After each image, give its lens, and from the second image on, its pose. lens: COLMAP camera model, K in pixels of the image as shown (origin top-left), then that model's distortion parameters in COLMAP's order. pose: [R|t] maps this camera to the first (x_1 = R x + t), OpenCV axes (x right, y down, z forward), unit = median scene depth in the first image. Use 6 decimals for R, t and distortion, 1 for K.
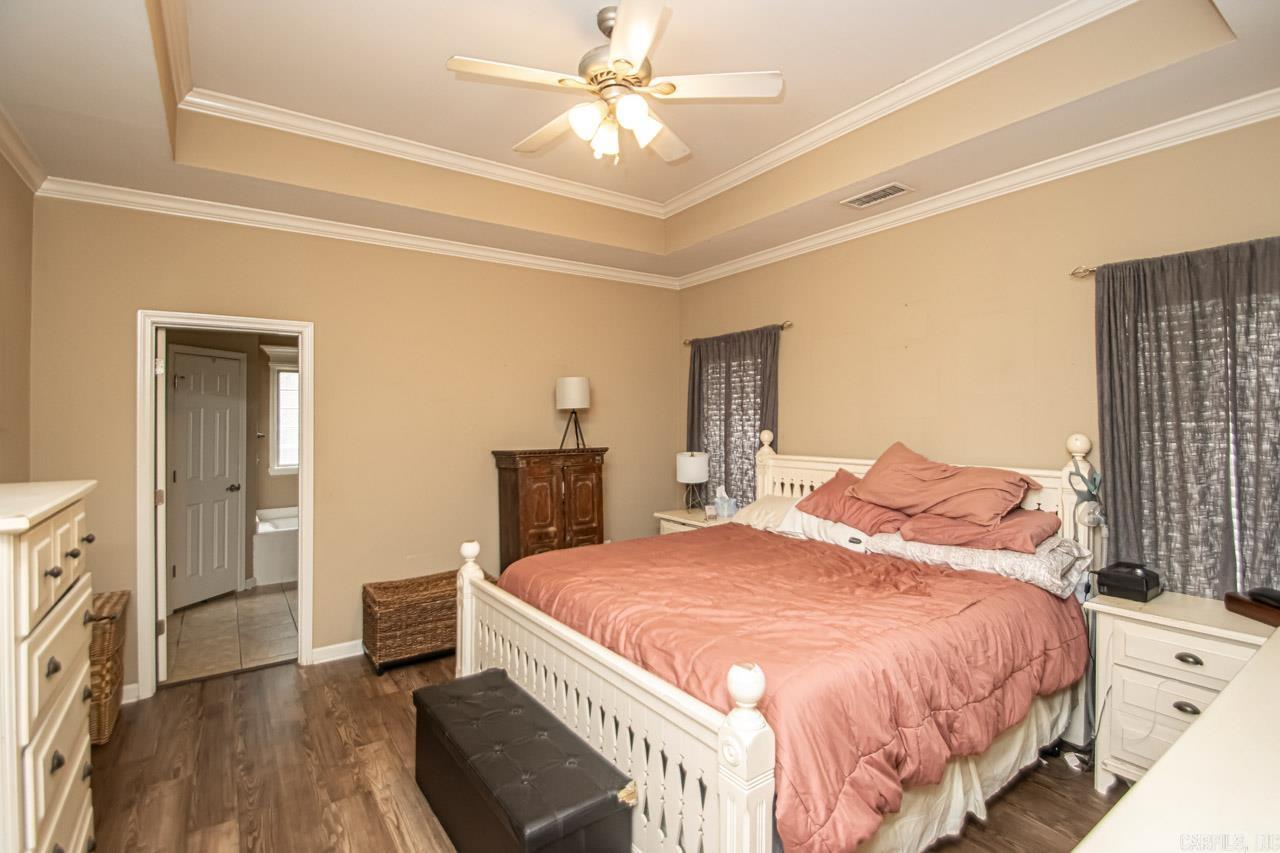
lens RADIAL K [[609.3, 0, 644.4], [0, 609.3, 424.7], [0, 0, 1]] dist [-0.000883, 0.000504]
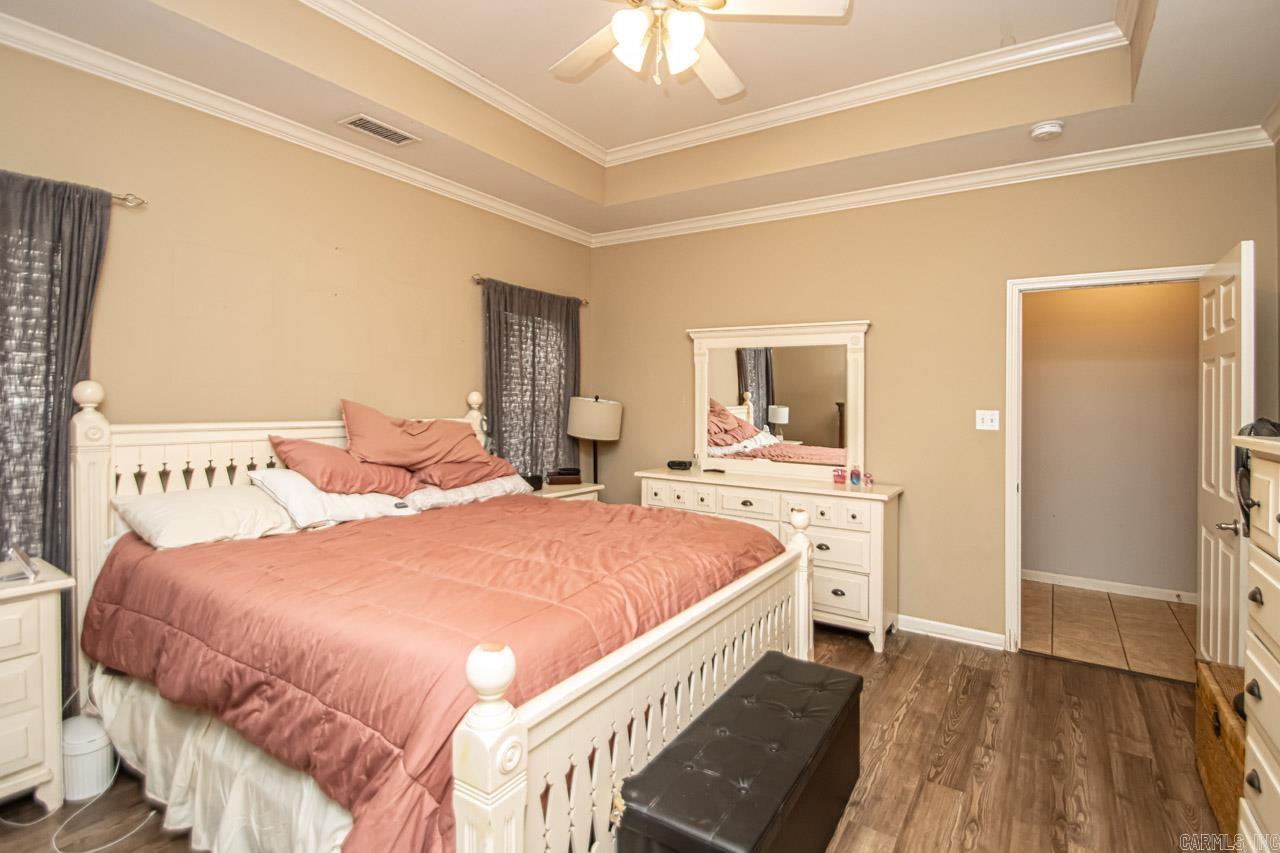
lens RADIAL K [[609.3, 0, 644.4], [0, 609.3, 424.7], [0, 0, 1]] dist [-0.000883, 0.000504]
pose [[-0.357846, -0.041857, 0.932842, -0.754875], [-0.011918, 0.999118, 0.040258, 0.030773], [-0.933705, 0.003288, -0.358029, 1.142742]]
